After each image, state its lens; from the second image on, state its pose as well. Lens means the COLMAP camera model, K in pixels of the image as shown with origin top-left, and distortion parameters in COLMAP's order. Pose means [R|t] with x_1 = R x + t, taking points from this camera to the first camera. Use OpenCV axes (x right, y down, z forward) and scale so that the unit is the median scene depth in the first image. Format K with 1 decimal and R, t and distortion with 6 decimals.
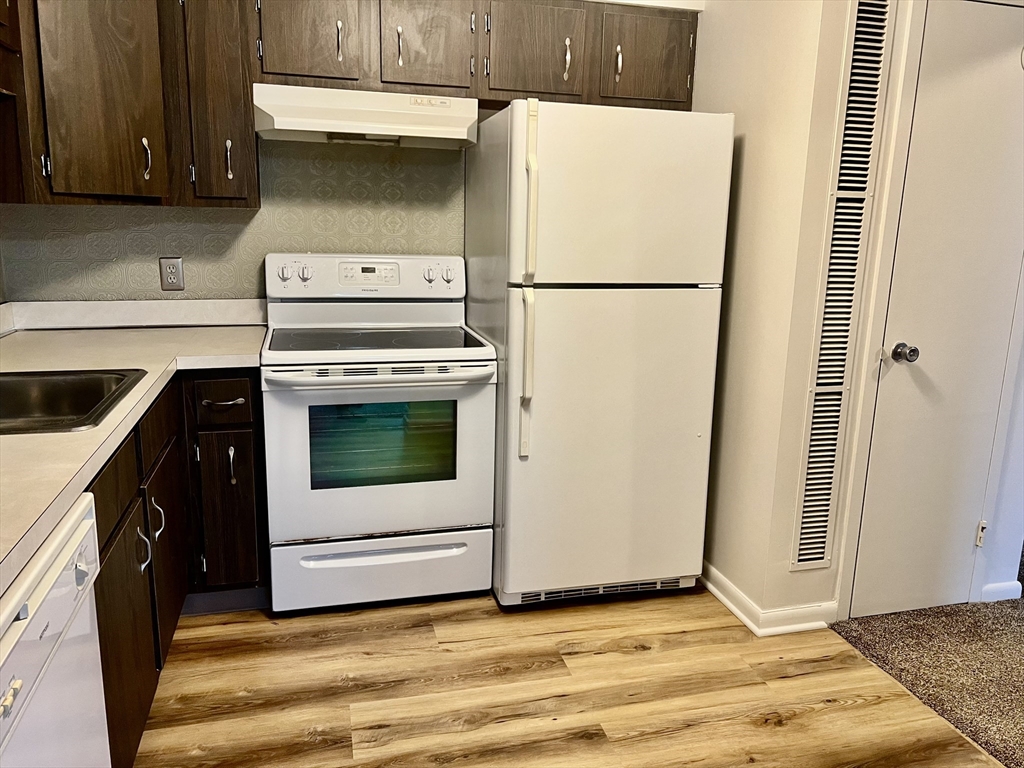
lens RADIAL K [[774.3, 0, 523.1], [0, 774.3, 377.0], [0, 0, 1]] dist [0.069776, -0.096918]
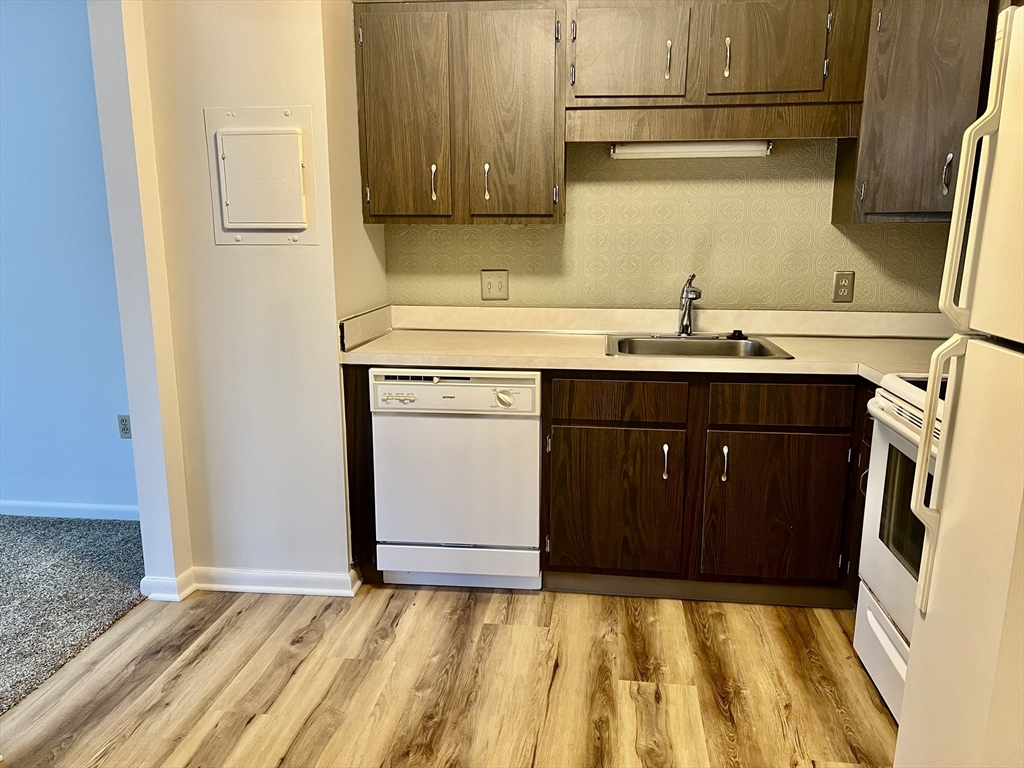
lens RADIAL K [[784.0, 0, 517.5], [0, 784.0, 388.6], [0, 0, 1]] dist [0.086610, -0.101388]
pose [[-0.380984, 0.159828, -0.910663, 0.666458], [-0.201933, 0.946783, 0.250648, -0.156030], [0.902261, 0.279386, -0.328435, 0.867599]]
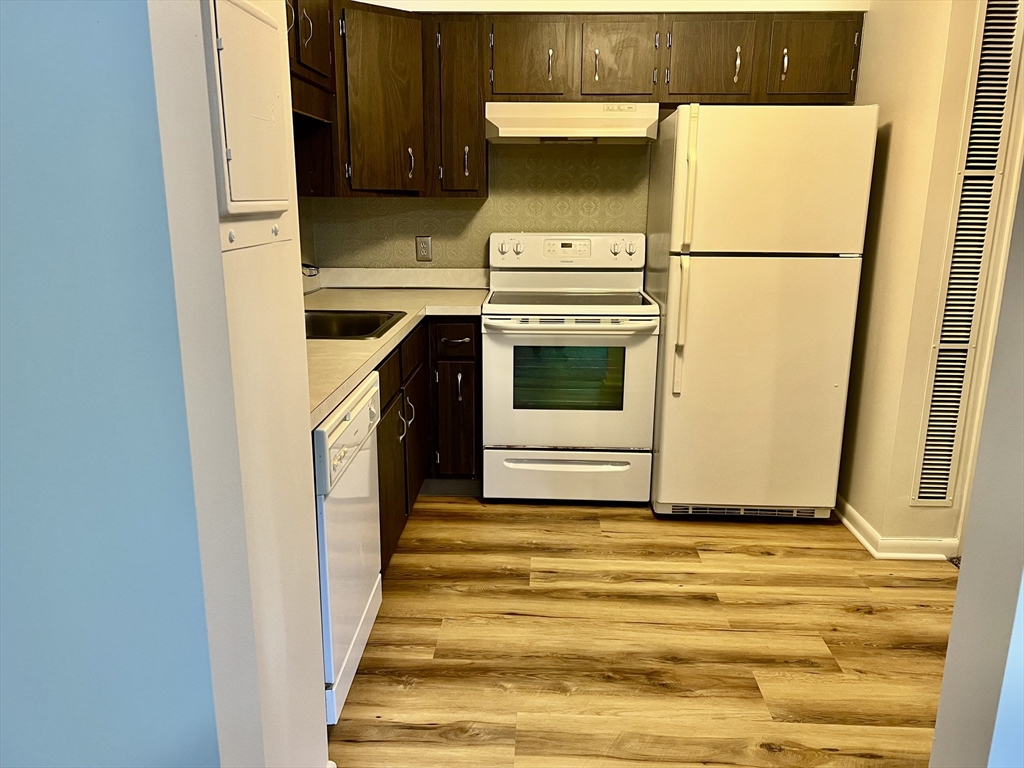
lens RADIAL K [[784.0, 0, 517.5], [0, 784.0, 388.6], [0, 0, 1]] dist [0.086610, -0.101388]
pose [[0.956238, 0.050756, -0.288153, 0.119846], [-0.042908, 0.998518, 0.033492, 0.063294], [0.289426, -0.019662, 0.956998, -0.282725]]
